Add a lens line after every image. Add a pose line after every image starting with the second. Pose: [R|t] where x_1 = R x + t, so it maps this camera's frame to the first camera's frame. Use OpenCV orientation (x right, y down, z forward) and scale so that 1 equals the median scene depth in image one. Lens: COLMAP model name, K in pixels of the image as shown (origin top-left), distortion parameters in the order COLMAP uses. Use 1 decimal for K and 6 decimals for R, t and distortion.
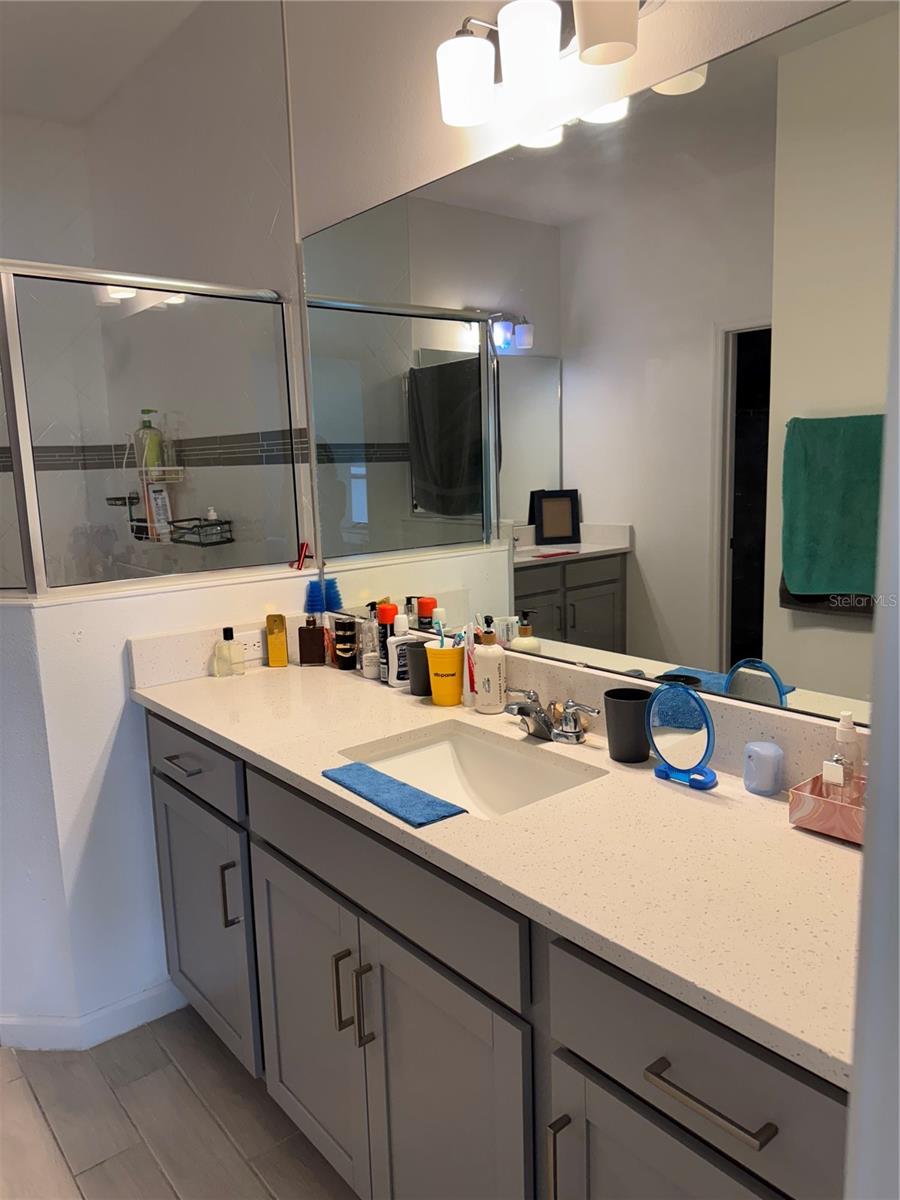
lens RADIAL K [[845.7, 0, 460.4], [0, 845.7, 618.1], [0, 0, 1]] dist [0.043707, -0.062195]
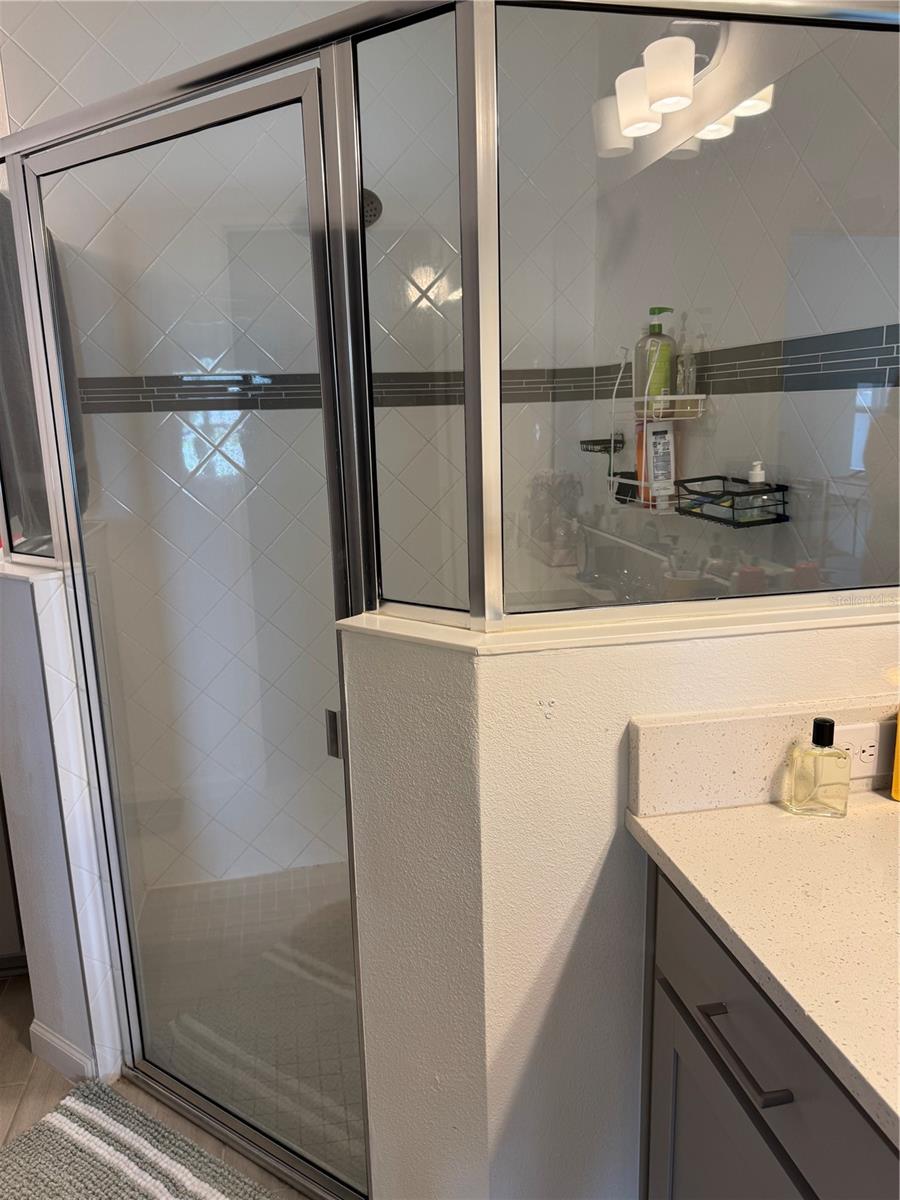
lens RADIAL K [[845.7, 0, 448.5], [0, 845.7, 597.1], [0, 0, 1]] dist [0.043707, -0.062195]
pose [[0.874369, 0.103537, -0.474088, -0.175005], [-0.079133, 0.994318, 0.071204, -0.056824], [0.478766, -0.024742, 0.877594, 0.341036]]
